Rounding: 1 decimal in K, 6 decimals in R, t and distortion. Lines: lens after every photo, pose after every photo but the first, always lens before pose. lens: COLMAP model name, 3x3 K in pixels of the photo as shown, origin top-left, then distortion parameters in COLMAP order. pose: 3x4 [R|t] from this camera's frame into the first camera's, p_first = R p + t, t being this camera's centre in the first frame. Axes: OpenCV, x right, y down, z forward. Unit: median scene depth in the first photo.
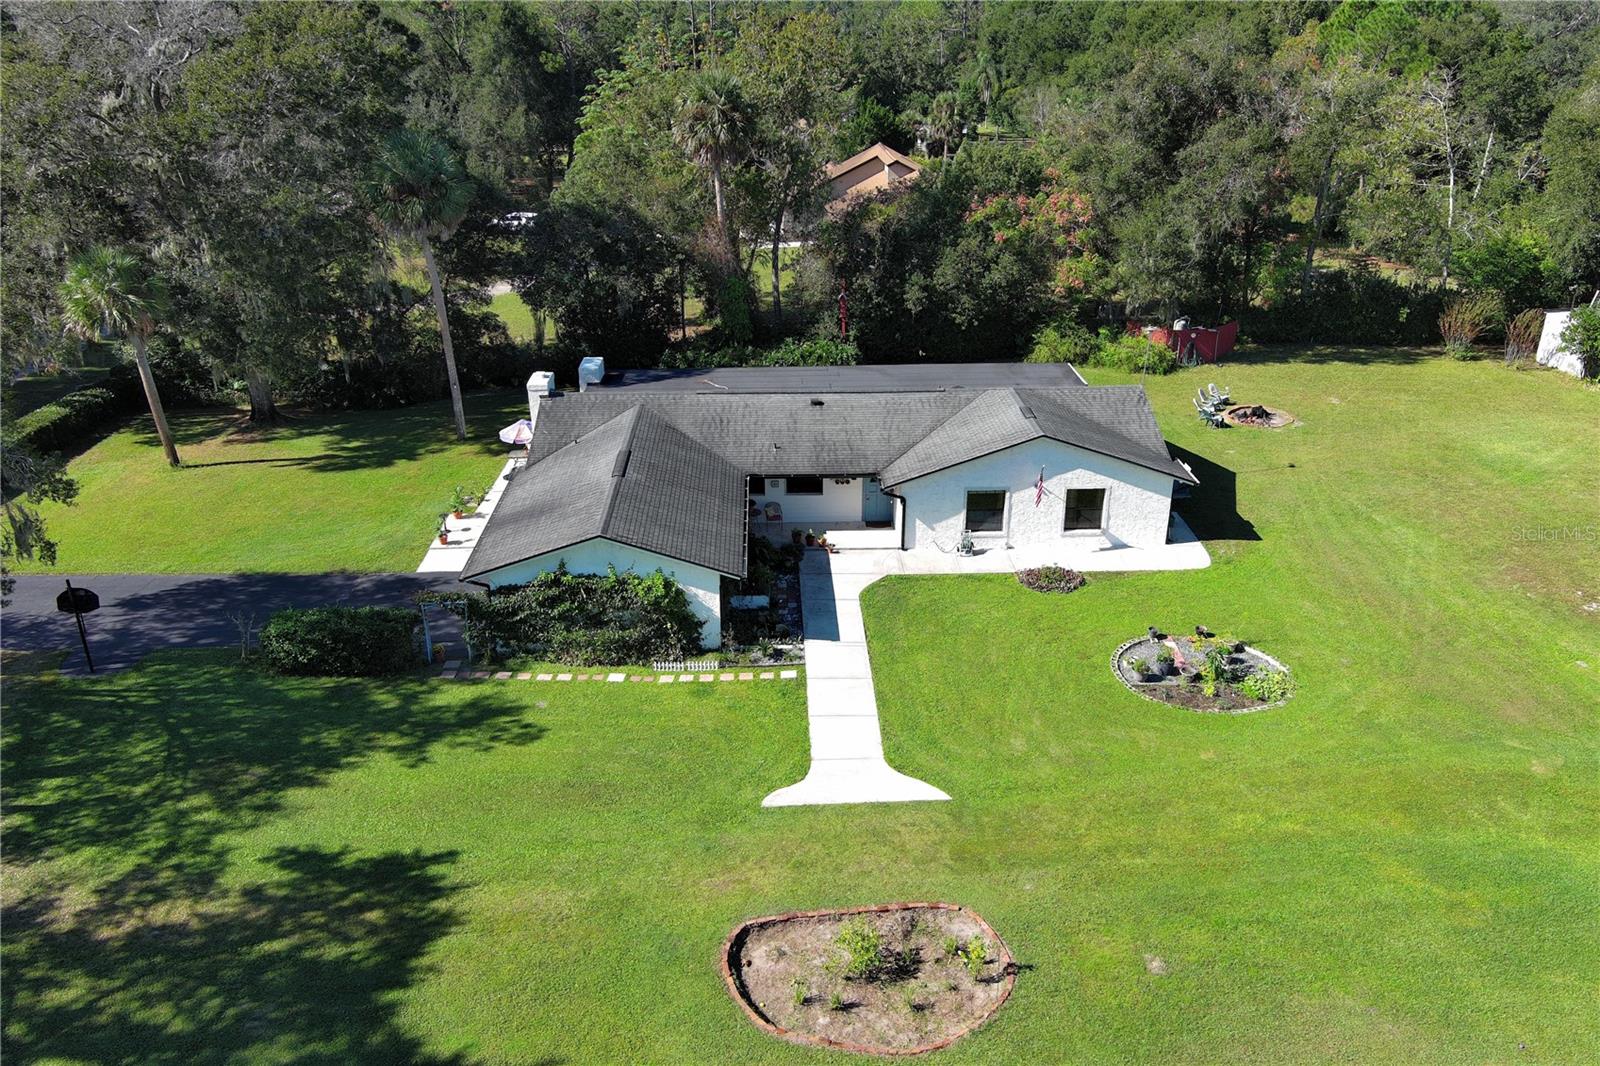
lens RADIAL K [[1236.1, 0, 798.3], [0, 1236.1, 526.8], [0, 0, 1]] dist [0.027281, -0.050284]
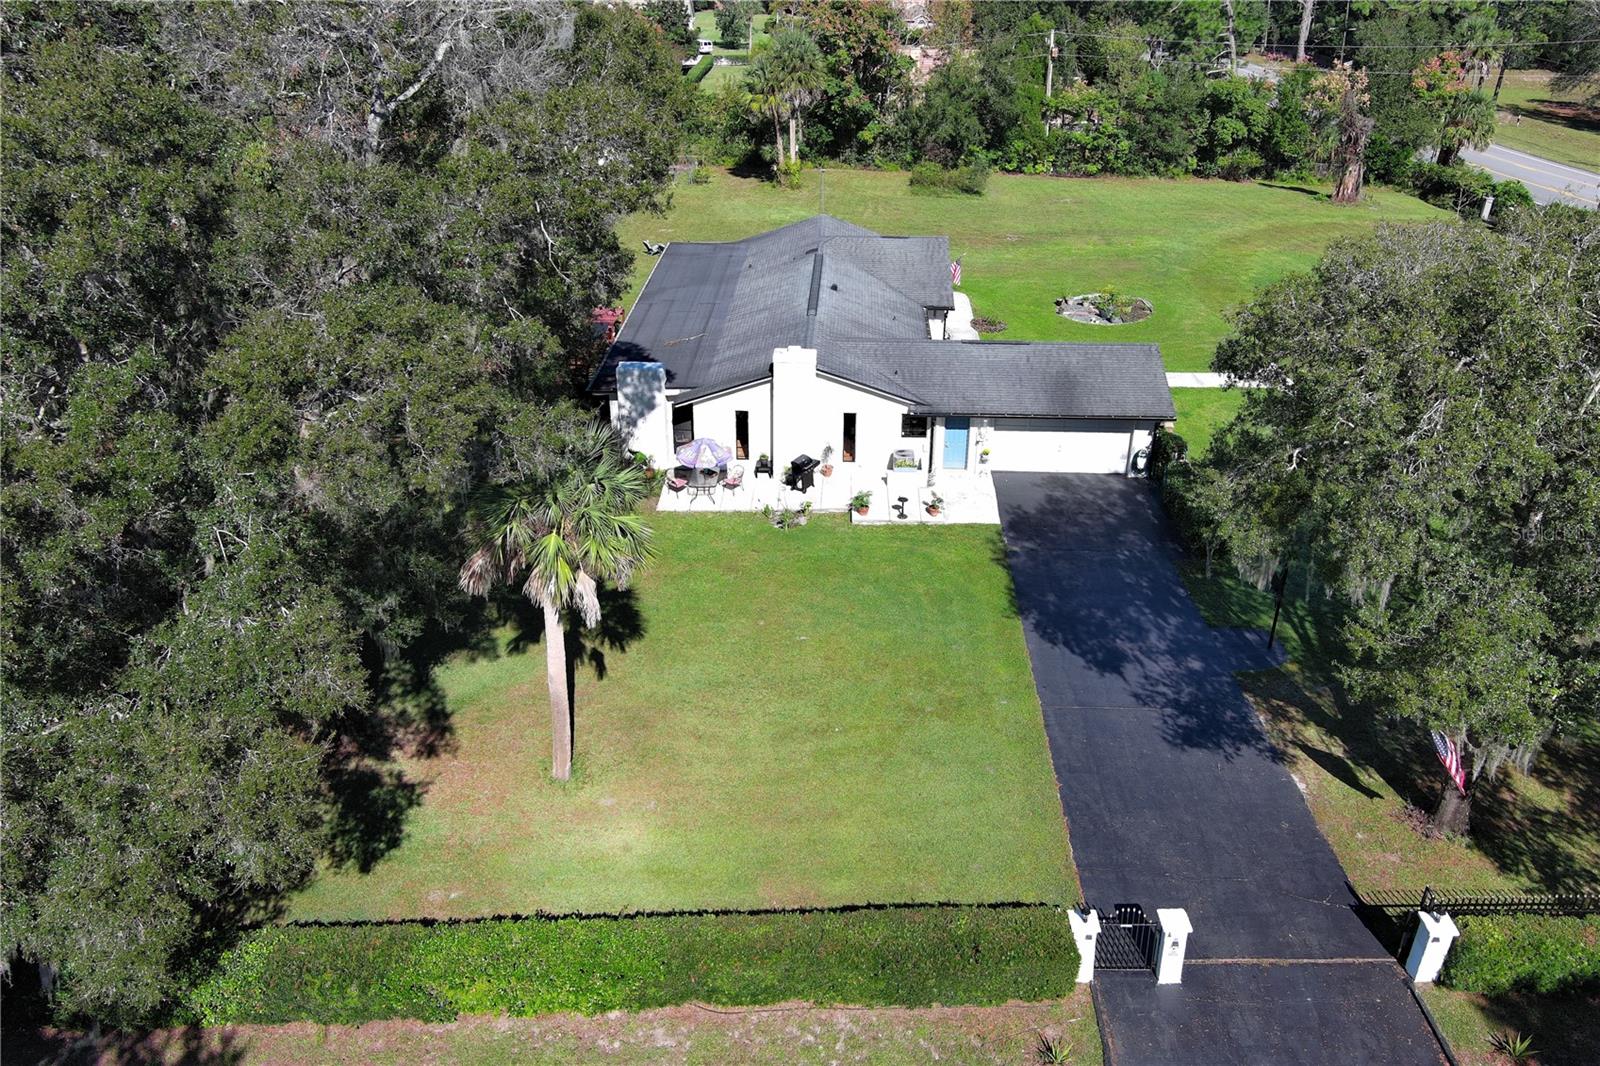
lens RADIAL K [[1239.5, 0, 799.7], [0, 1239.5, 528.2], [0, 0, 1]] dist [0.007696, 0.000900]
pose [[0.071164, -0.445303, 0.892548, -1.172459], [0.399371, 0.832682, 0.383592, -0.392529], [-0.914023, 0.329160, 0.237098, 0.890959]]
